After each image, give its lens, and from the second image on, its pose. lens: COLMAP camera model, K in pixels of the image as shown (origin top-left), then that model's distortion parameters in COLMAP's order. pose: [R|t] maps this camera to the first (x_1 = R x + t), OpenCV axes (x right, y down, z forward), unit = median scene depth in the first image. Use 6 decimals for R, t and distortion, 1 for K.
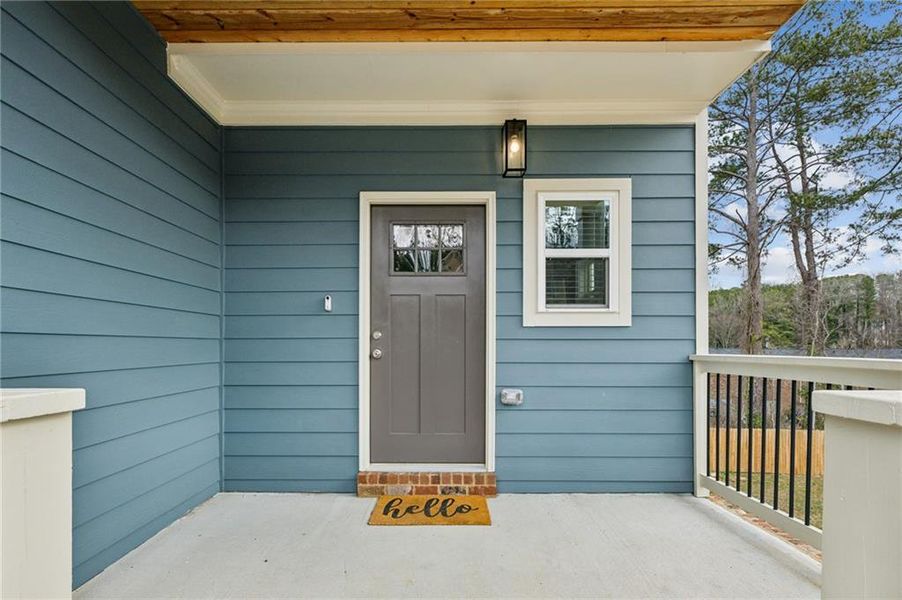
lens RADIAL K [[449.2, 0, 453.1], [0, 449.2, 320.2], [0, 0, 1]] dist [0.002533, 0.000423]
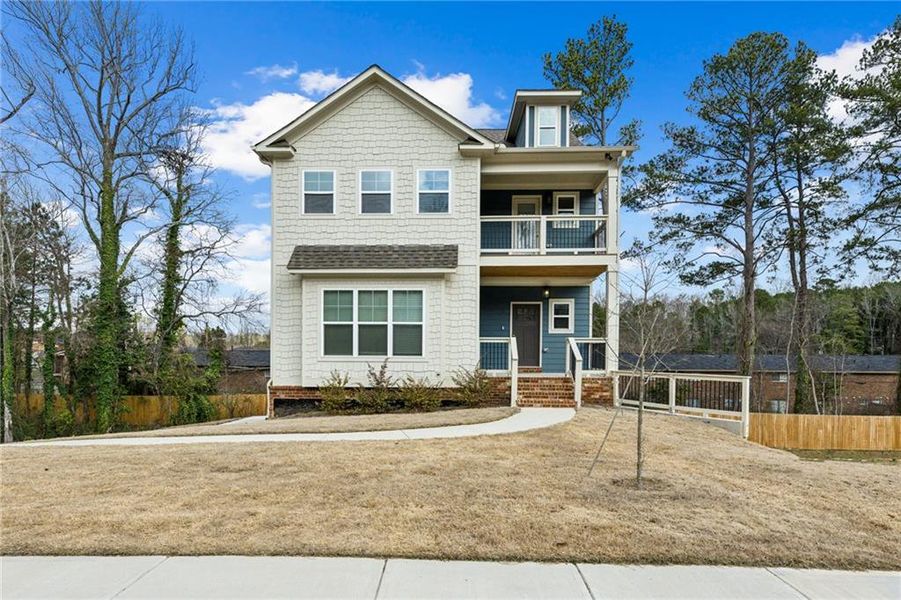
lens RADIAL K [[448.7, 0, 452.6], [0, 448.7, 320.1], [0, 0, 1]] dist [0.002533, 0.000423]
pose [[0.996671, 0.004857, -0.081382, -0.033441], [-0.005582, 0.999947, -0.008687, -0.005632], [0.081336, 0.009113, 0.996645, -0.273413]]
